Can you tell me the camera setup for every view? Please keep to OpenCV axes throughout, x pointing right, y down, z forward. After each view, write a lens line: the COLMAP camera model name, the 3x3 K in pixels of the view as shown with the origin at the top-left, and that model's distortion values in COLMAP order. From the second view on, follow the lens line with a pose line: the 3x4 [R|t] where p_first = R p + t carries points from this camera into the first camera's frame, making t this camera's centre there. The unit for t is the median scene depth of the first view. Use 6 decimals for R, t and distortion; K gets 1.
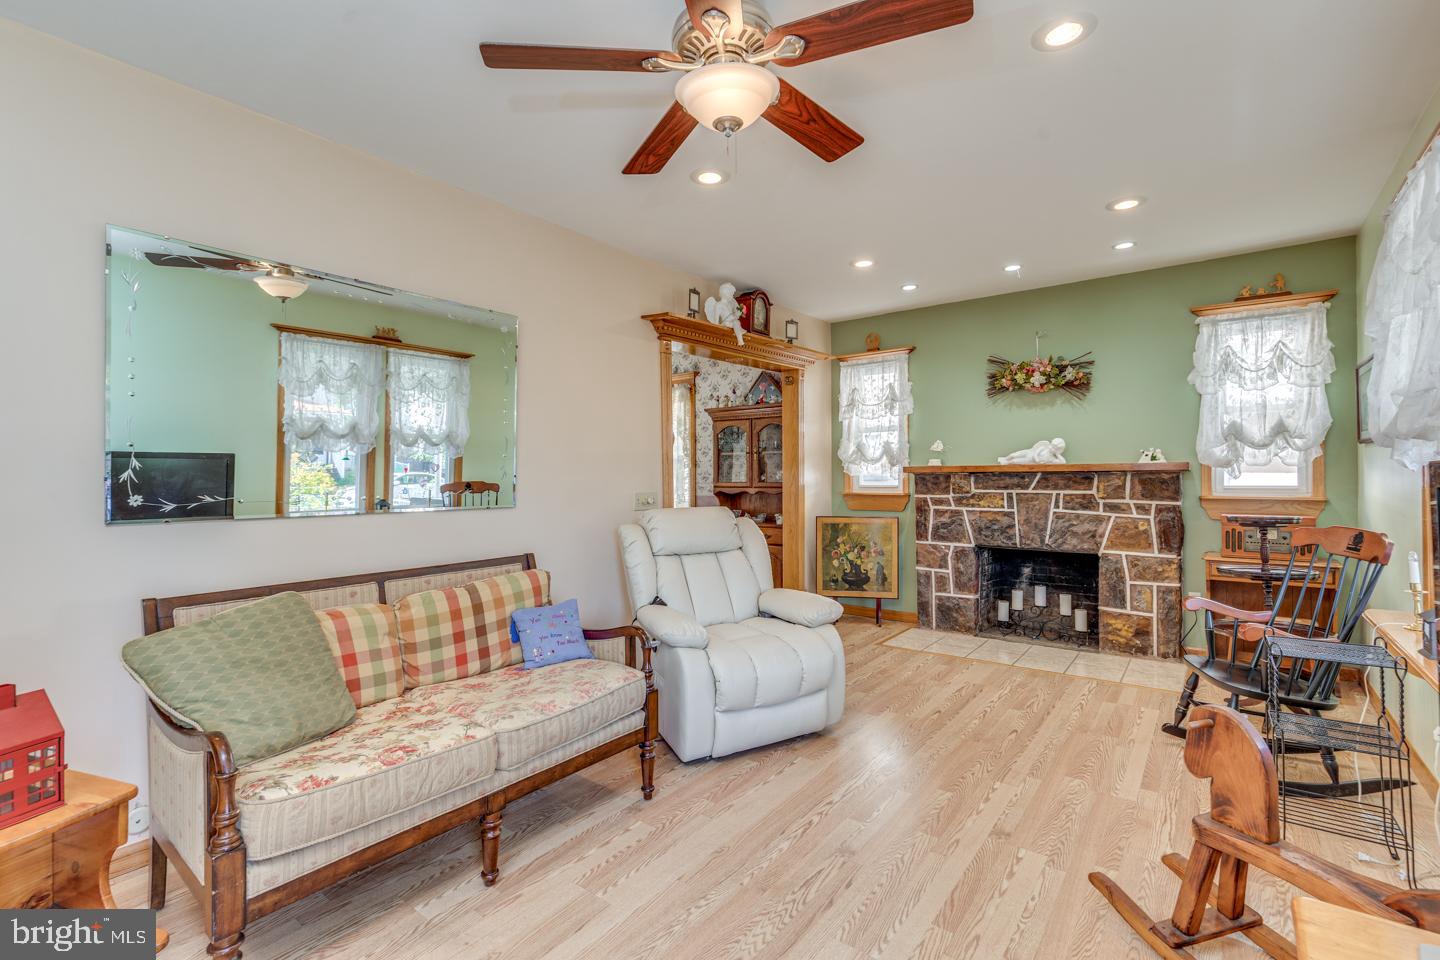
lens RADIAL K [[644.5, 0, 722.7], [0, 644.5, 474.1], [0, 0, 1]] dist [0.002005, 0.000214]
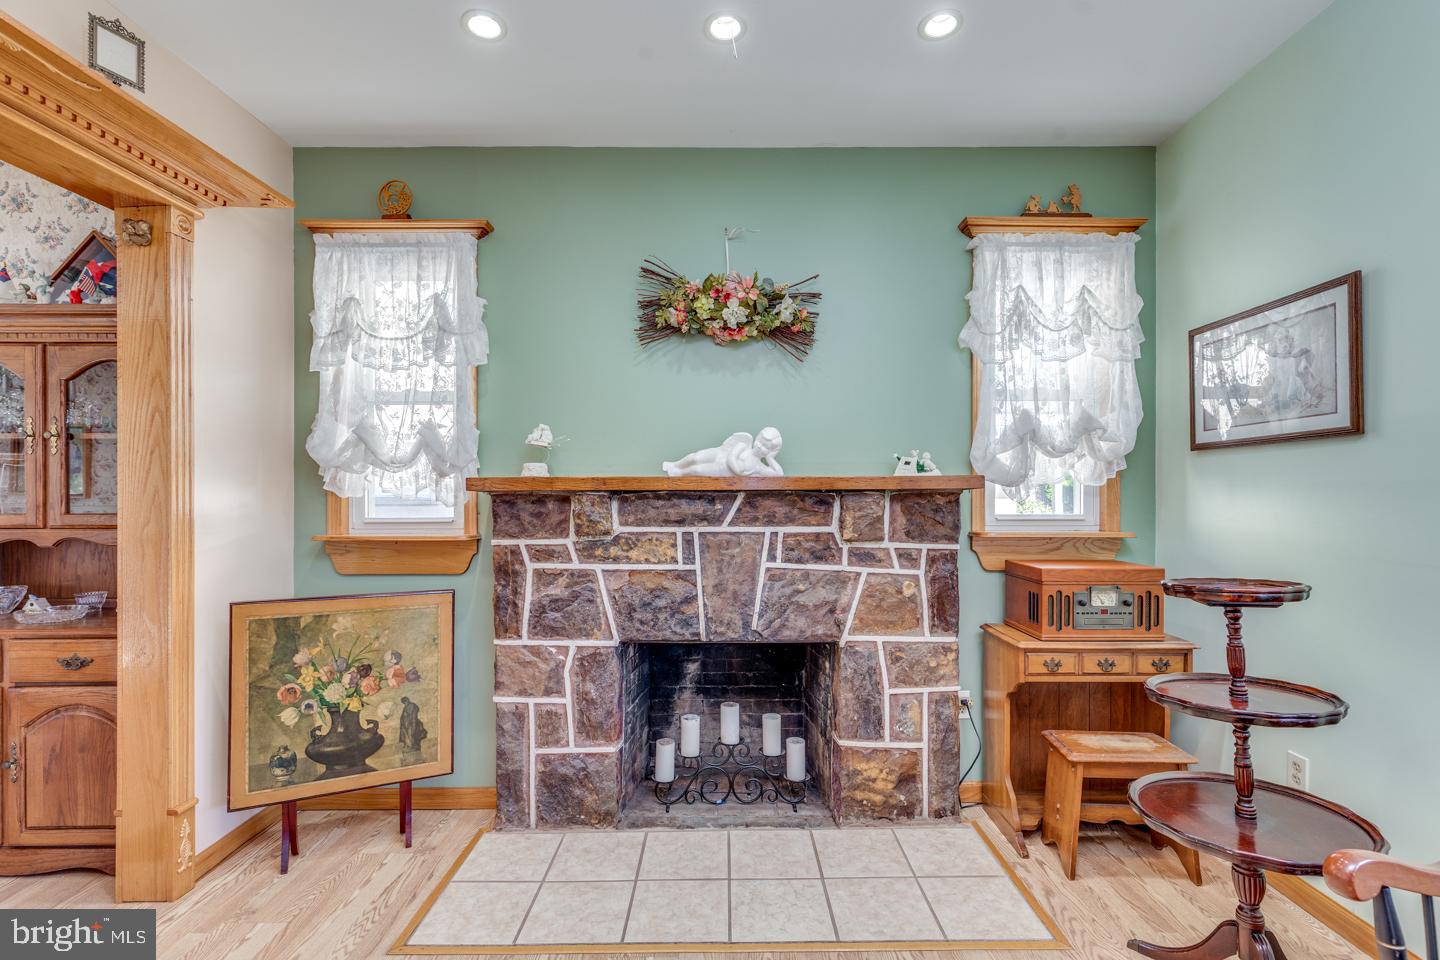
lens RADIAL K [[670.1, 0, 726.9], [0, 670.1, 495.2], [0, 0, 1]] dist [0.009772, -0.000129]
pose [[0.790450, 0.003865, 0.612515, 0.148181], [-0.004291, 0.999990, -0.000773, 0.000273], [-0.612512, -0.002018, 0.790459, 0.560007]]
